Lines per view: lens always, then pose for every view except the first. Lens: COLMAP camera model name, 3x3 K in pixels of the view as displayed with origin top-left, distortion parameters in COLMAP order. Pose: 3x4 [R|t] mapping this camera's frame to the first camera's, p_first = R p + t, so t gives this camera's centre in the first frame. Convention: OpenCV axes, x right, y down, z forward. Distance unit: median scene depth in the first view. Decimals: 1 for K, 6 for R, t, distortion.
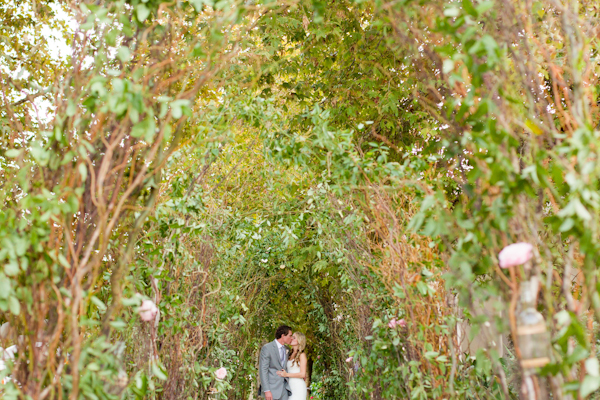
lens RADIAL K [[1272.8, 0, 276.6], [0, 1272.8, 200.3], [0, 0, 1]] dist [-0.135603, 0.122623]
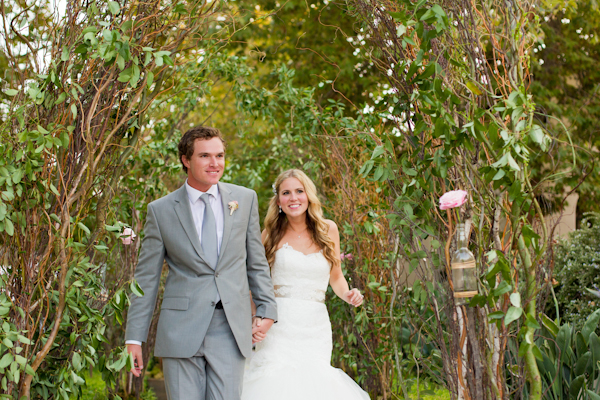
lens RADIAL K [[1272.8, 0, 276.6], [0, 1272.8, 200.3], [0, 0, 1]] dist [-0.135603, 0.122623]
pose [[0.998824, 0.037297, 0.030987, -0.005199], [-0.039320, 0.996948, 0.067444, -0.027919], [-0.028377, -0.068583, 0.997242, -0.138940]]
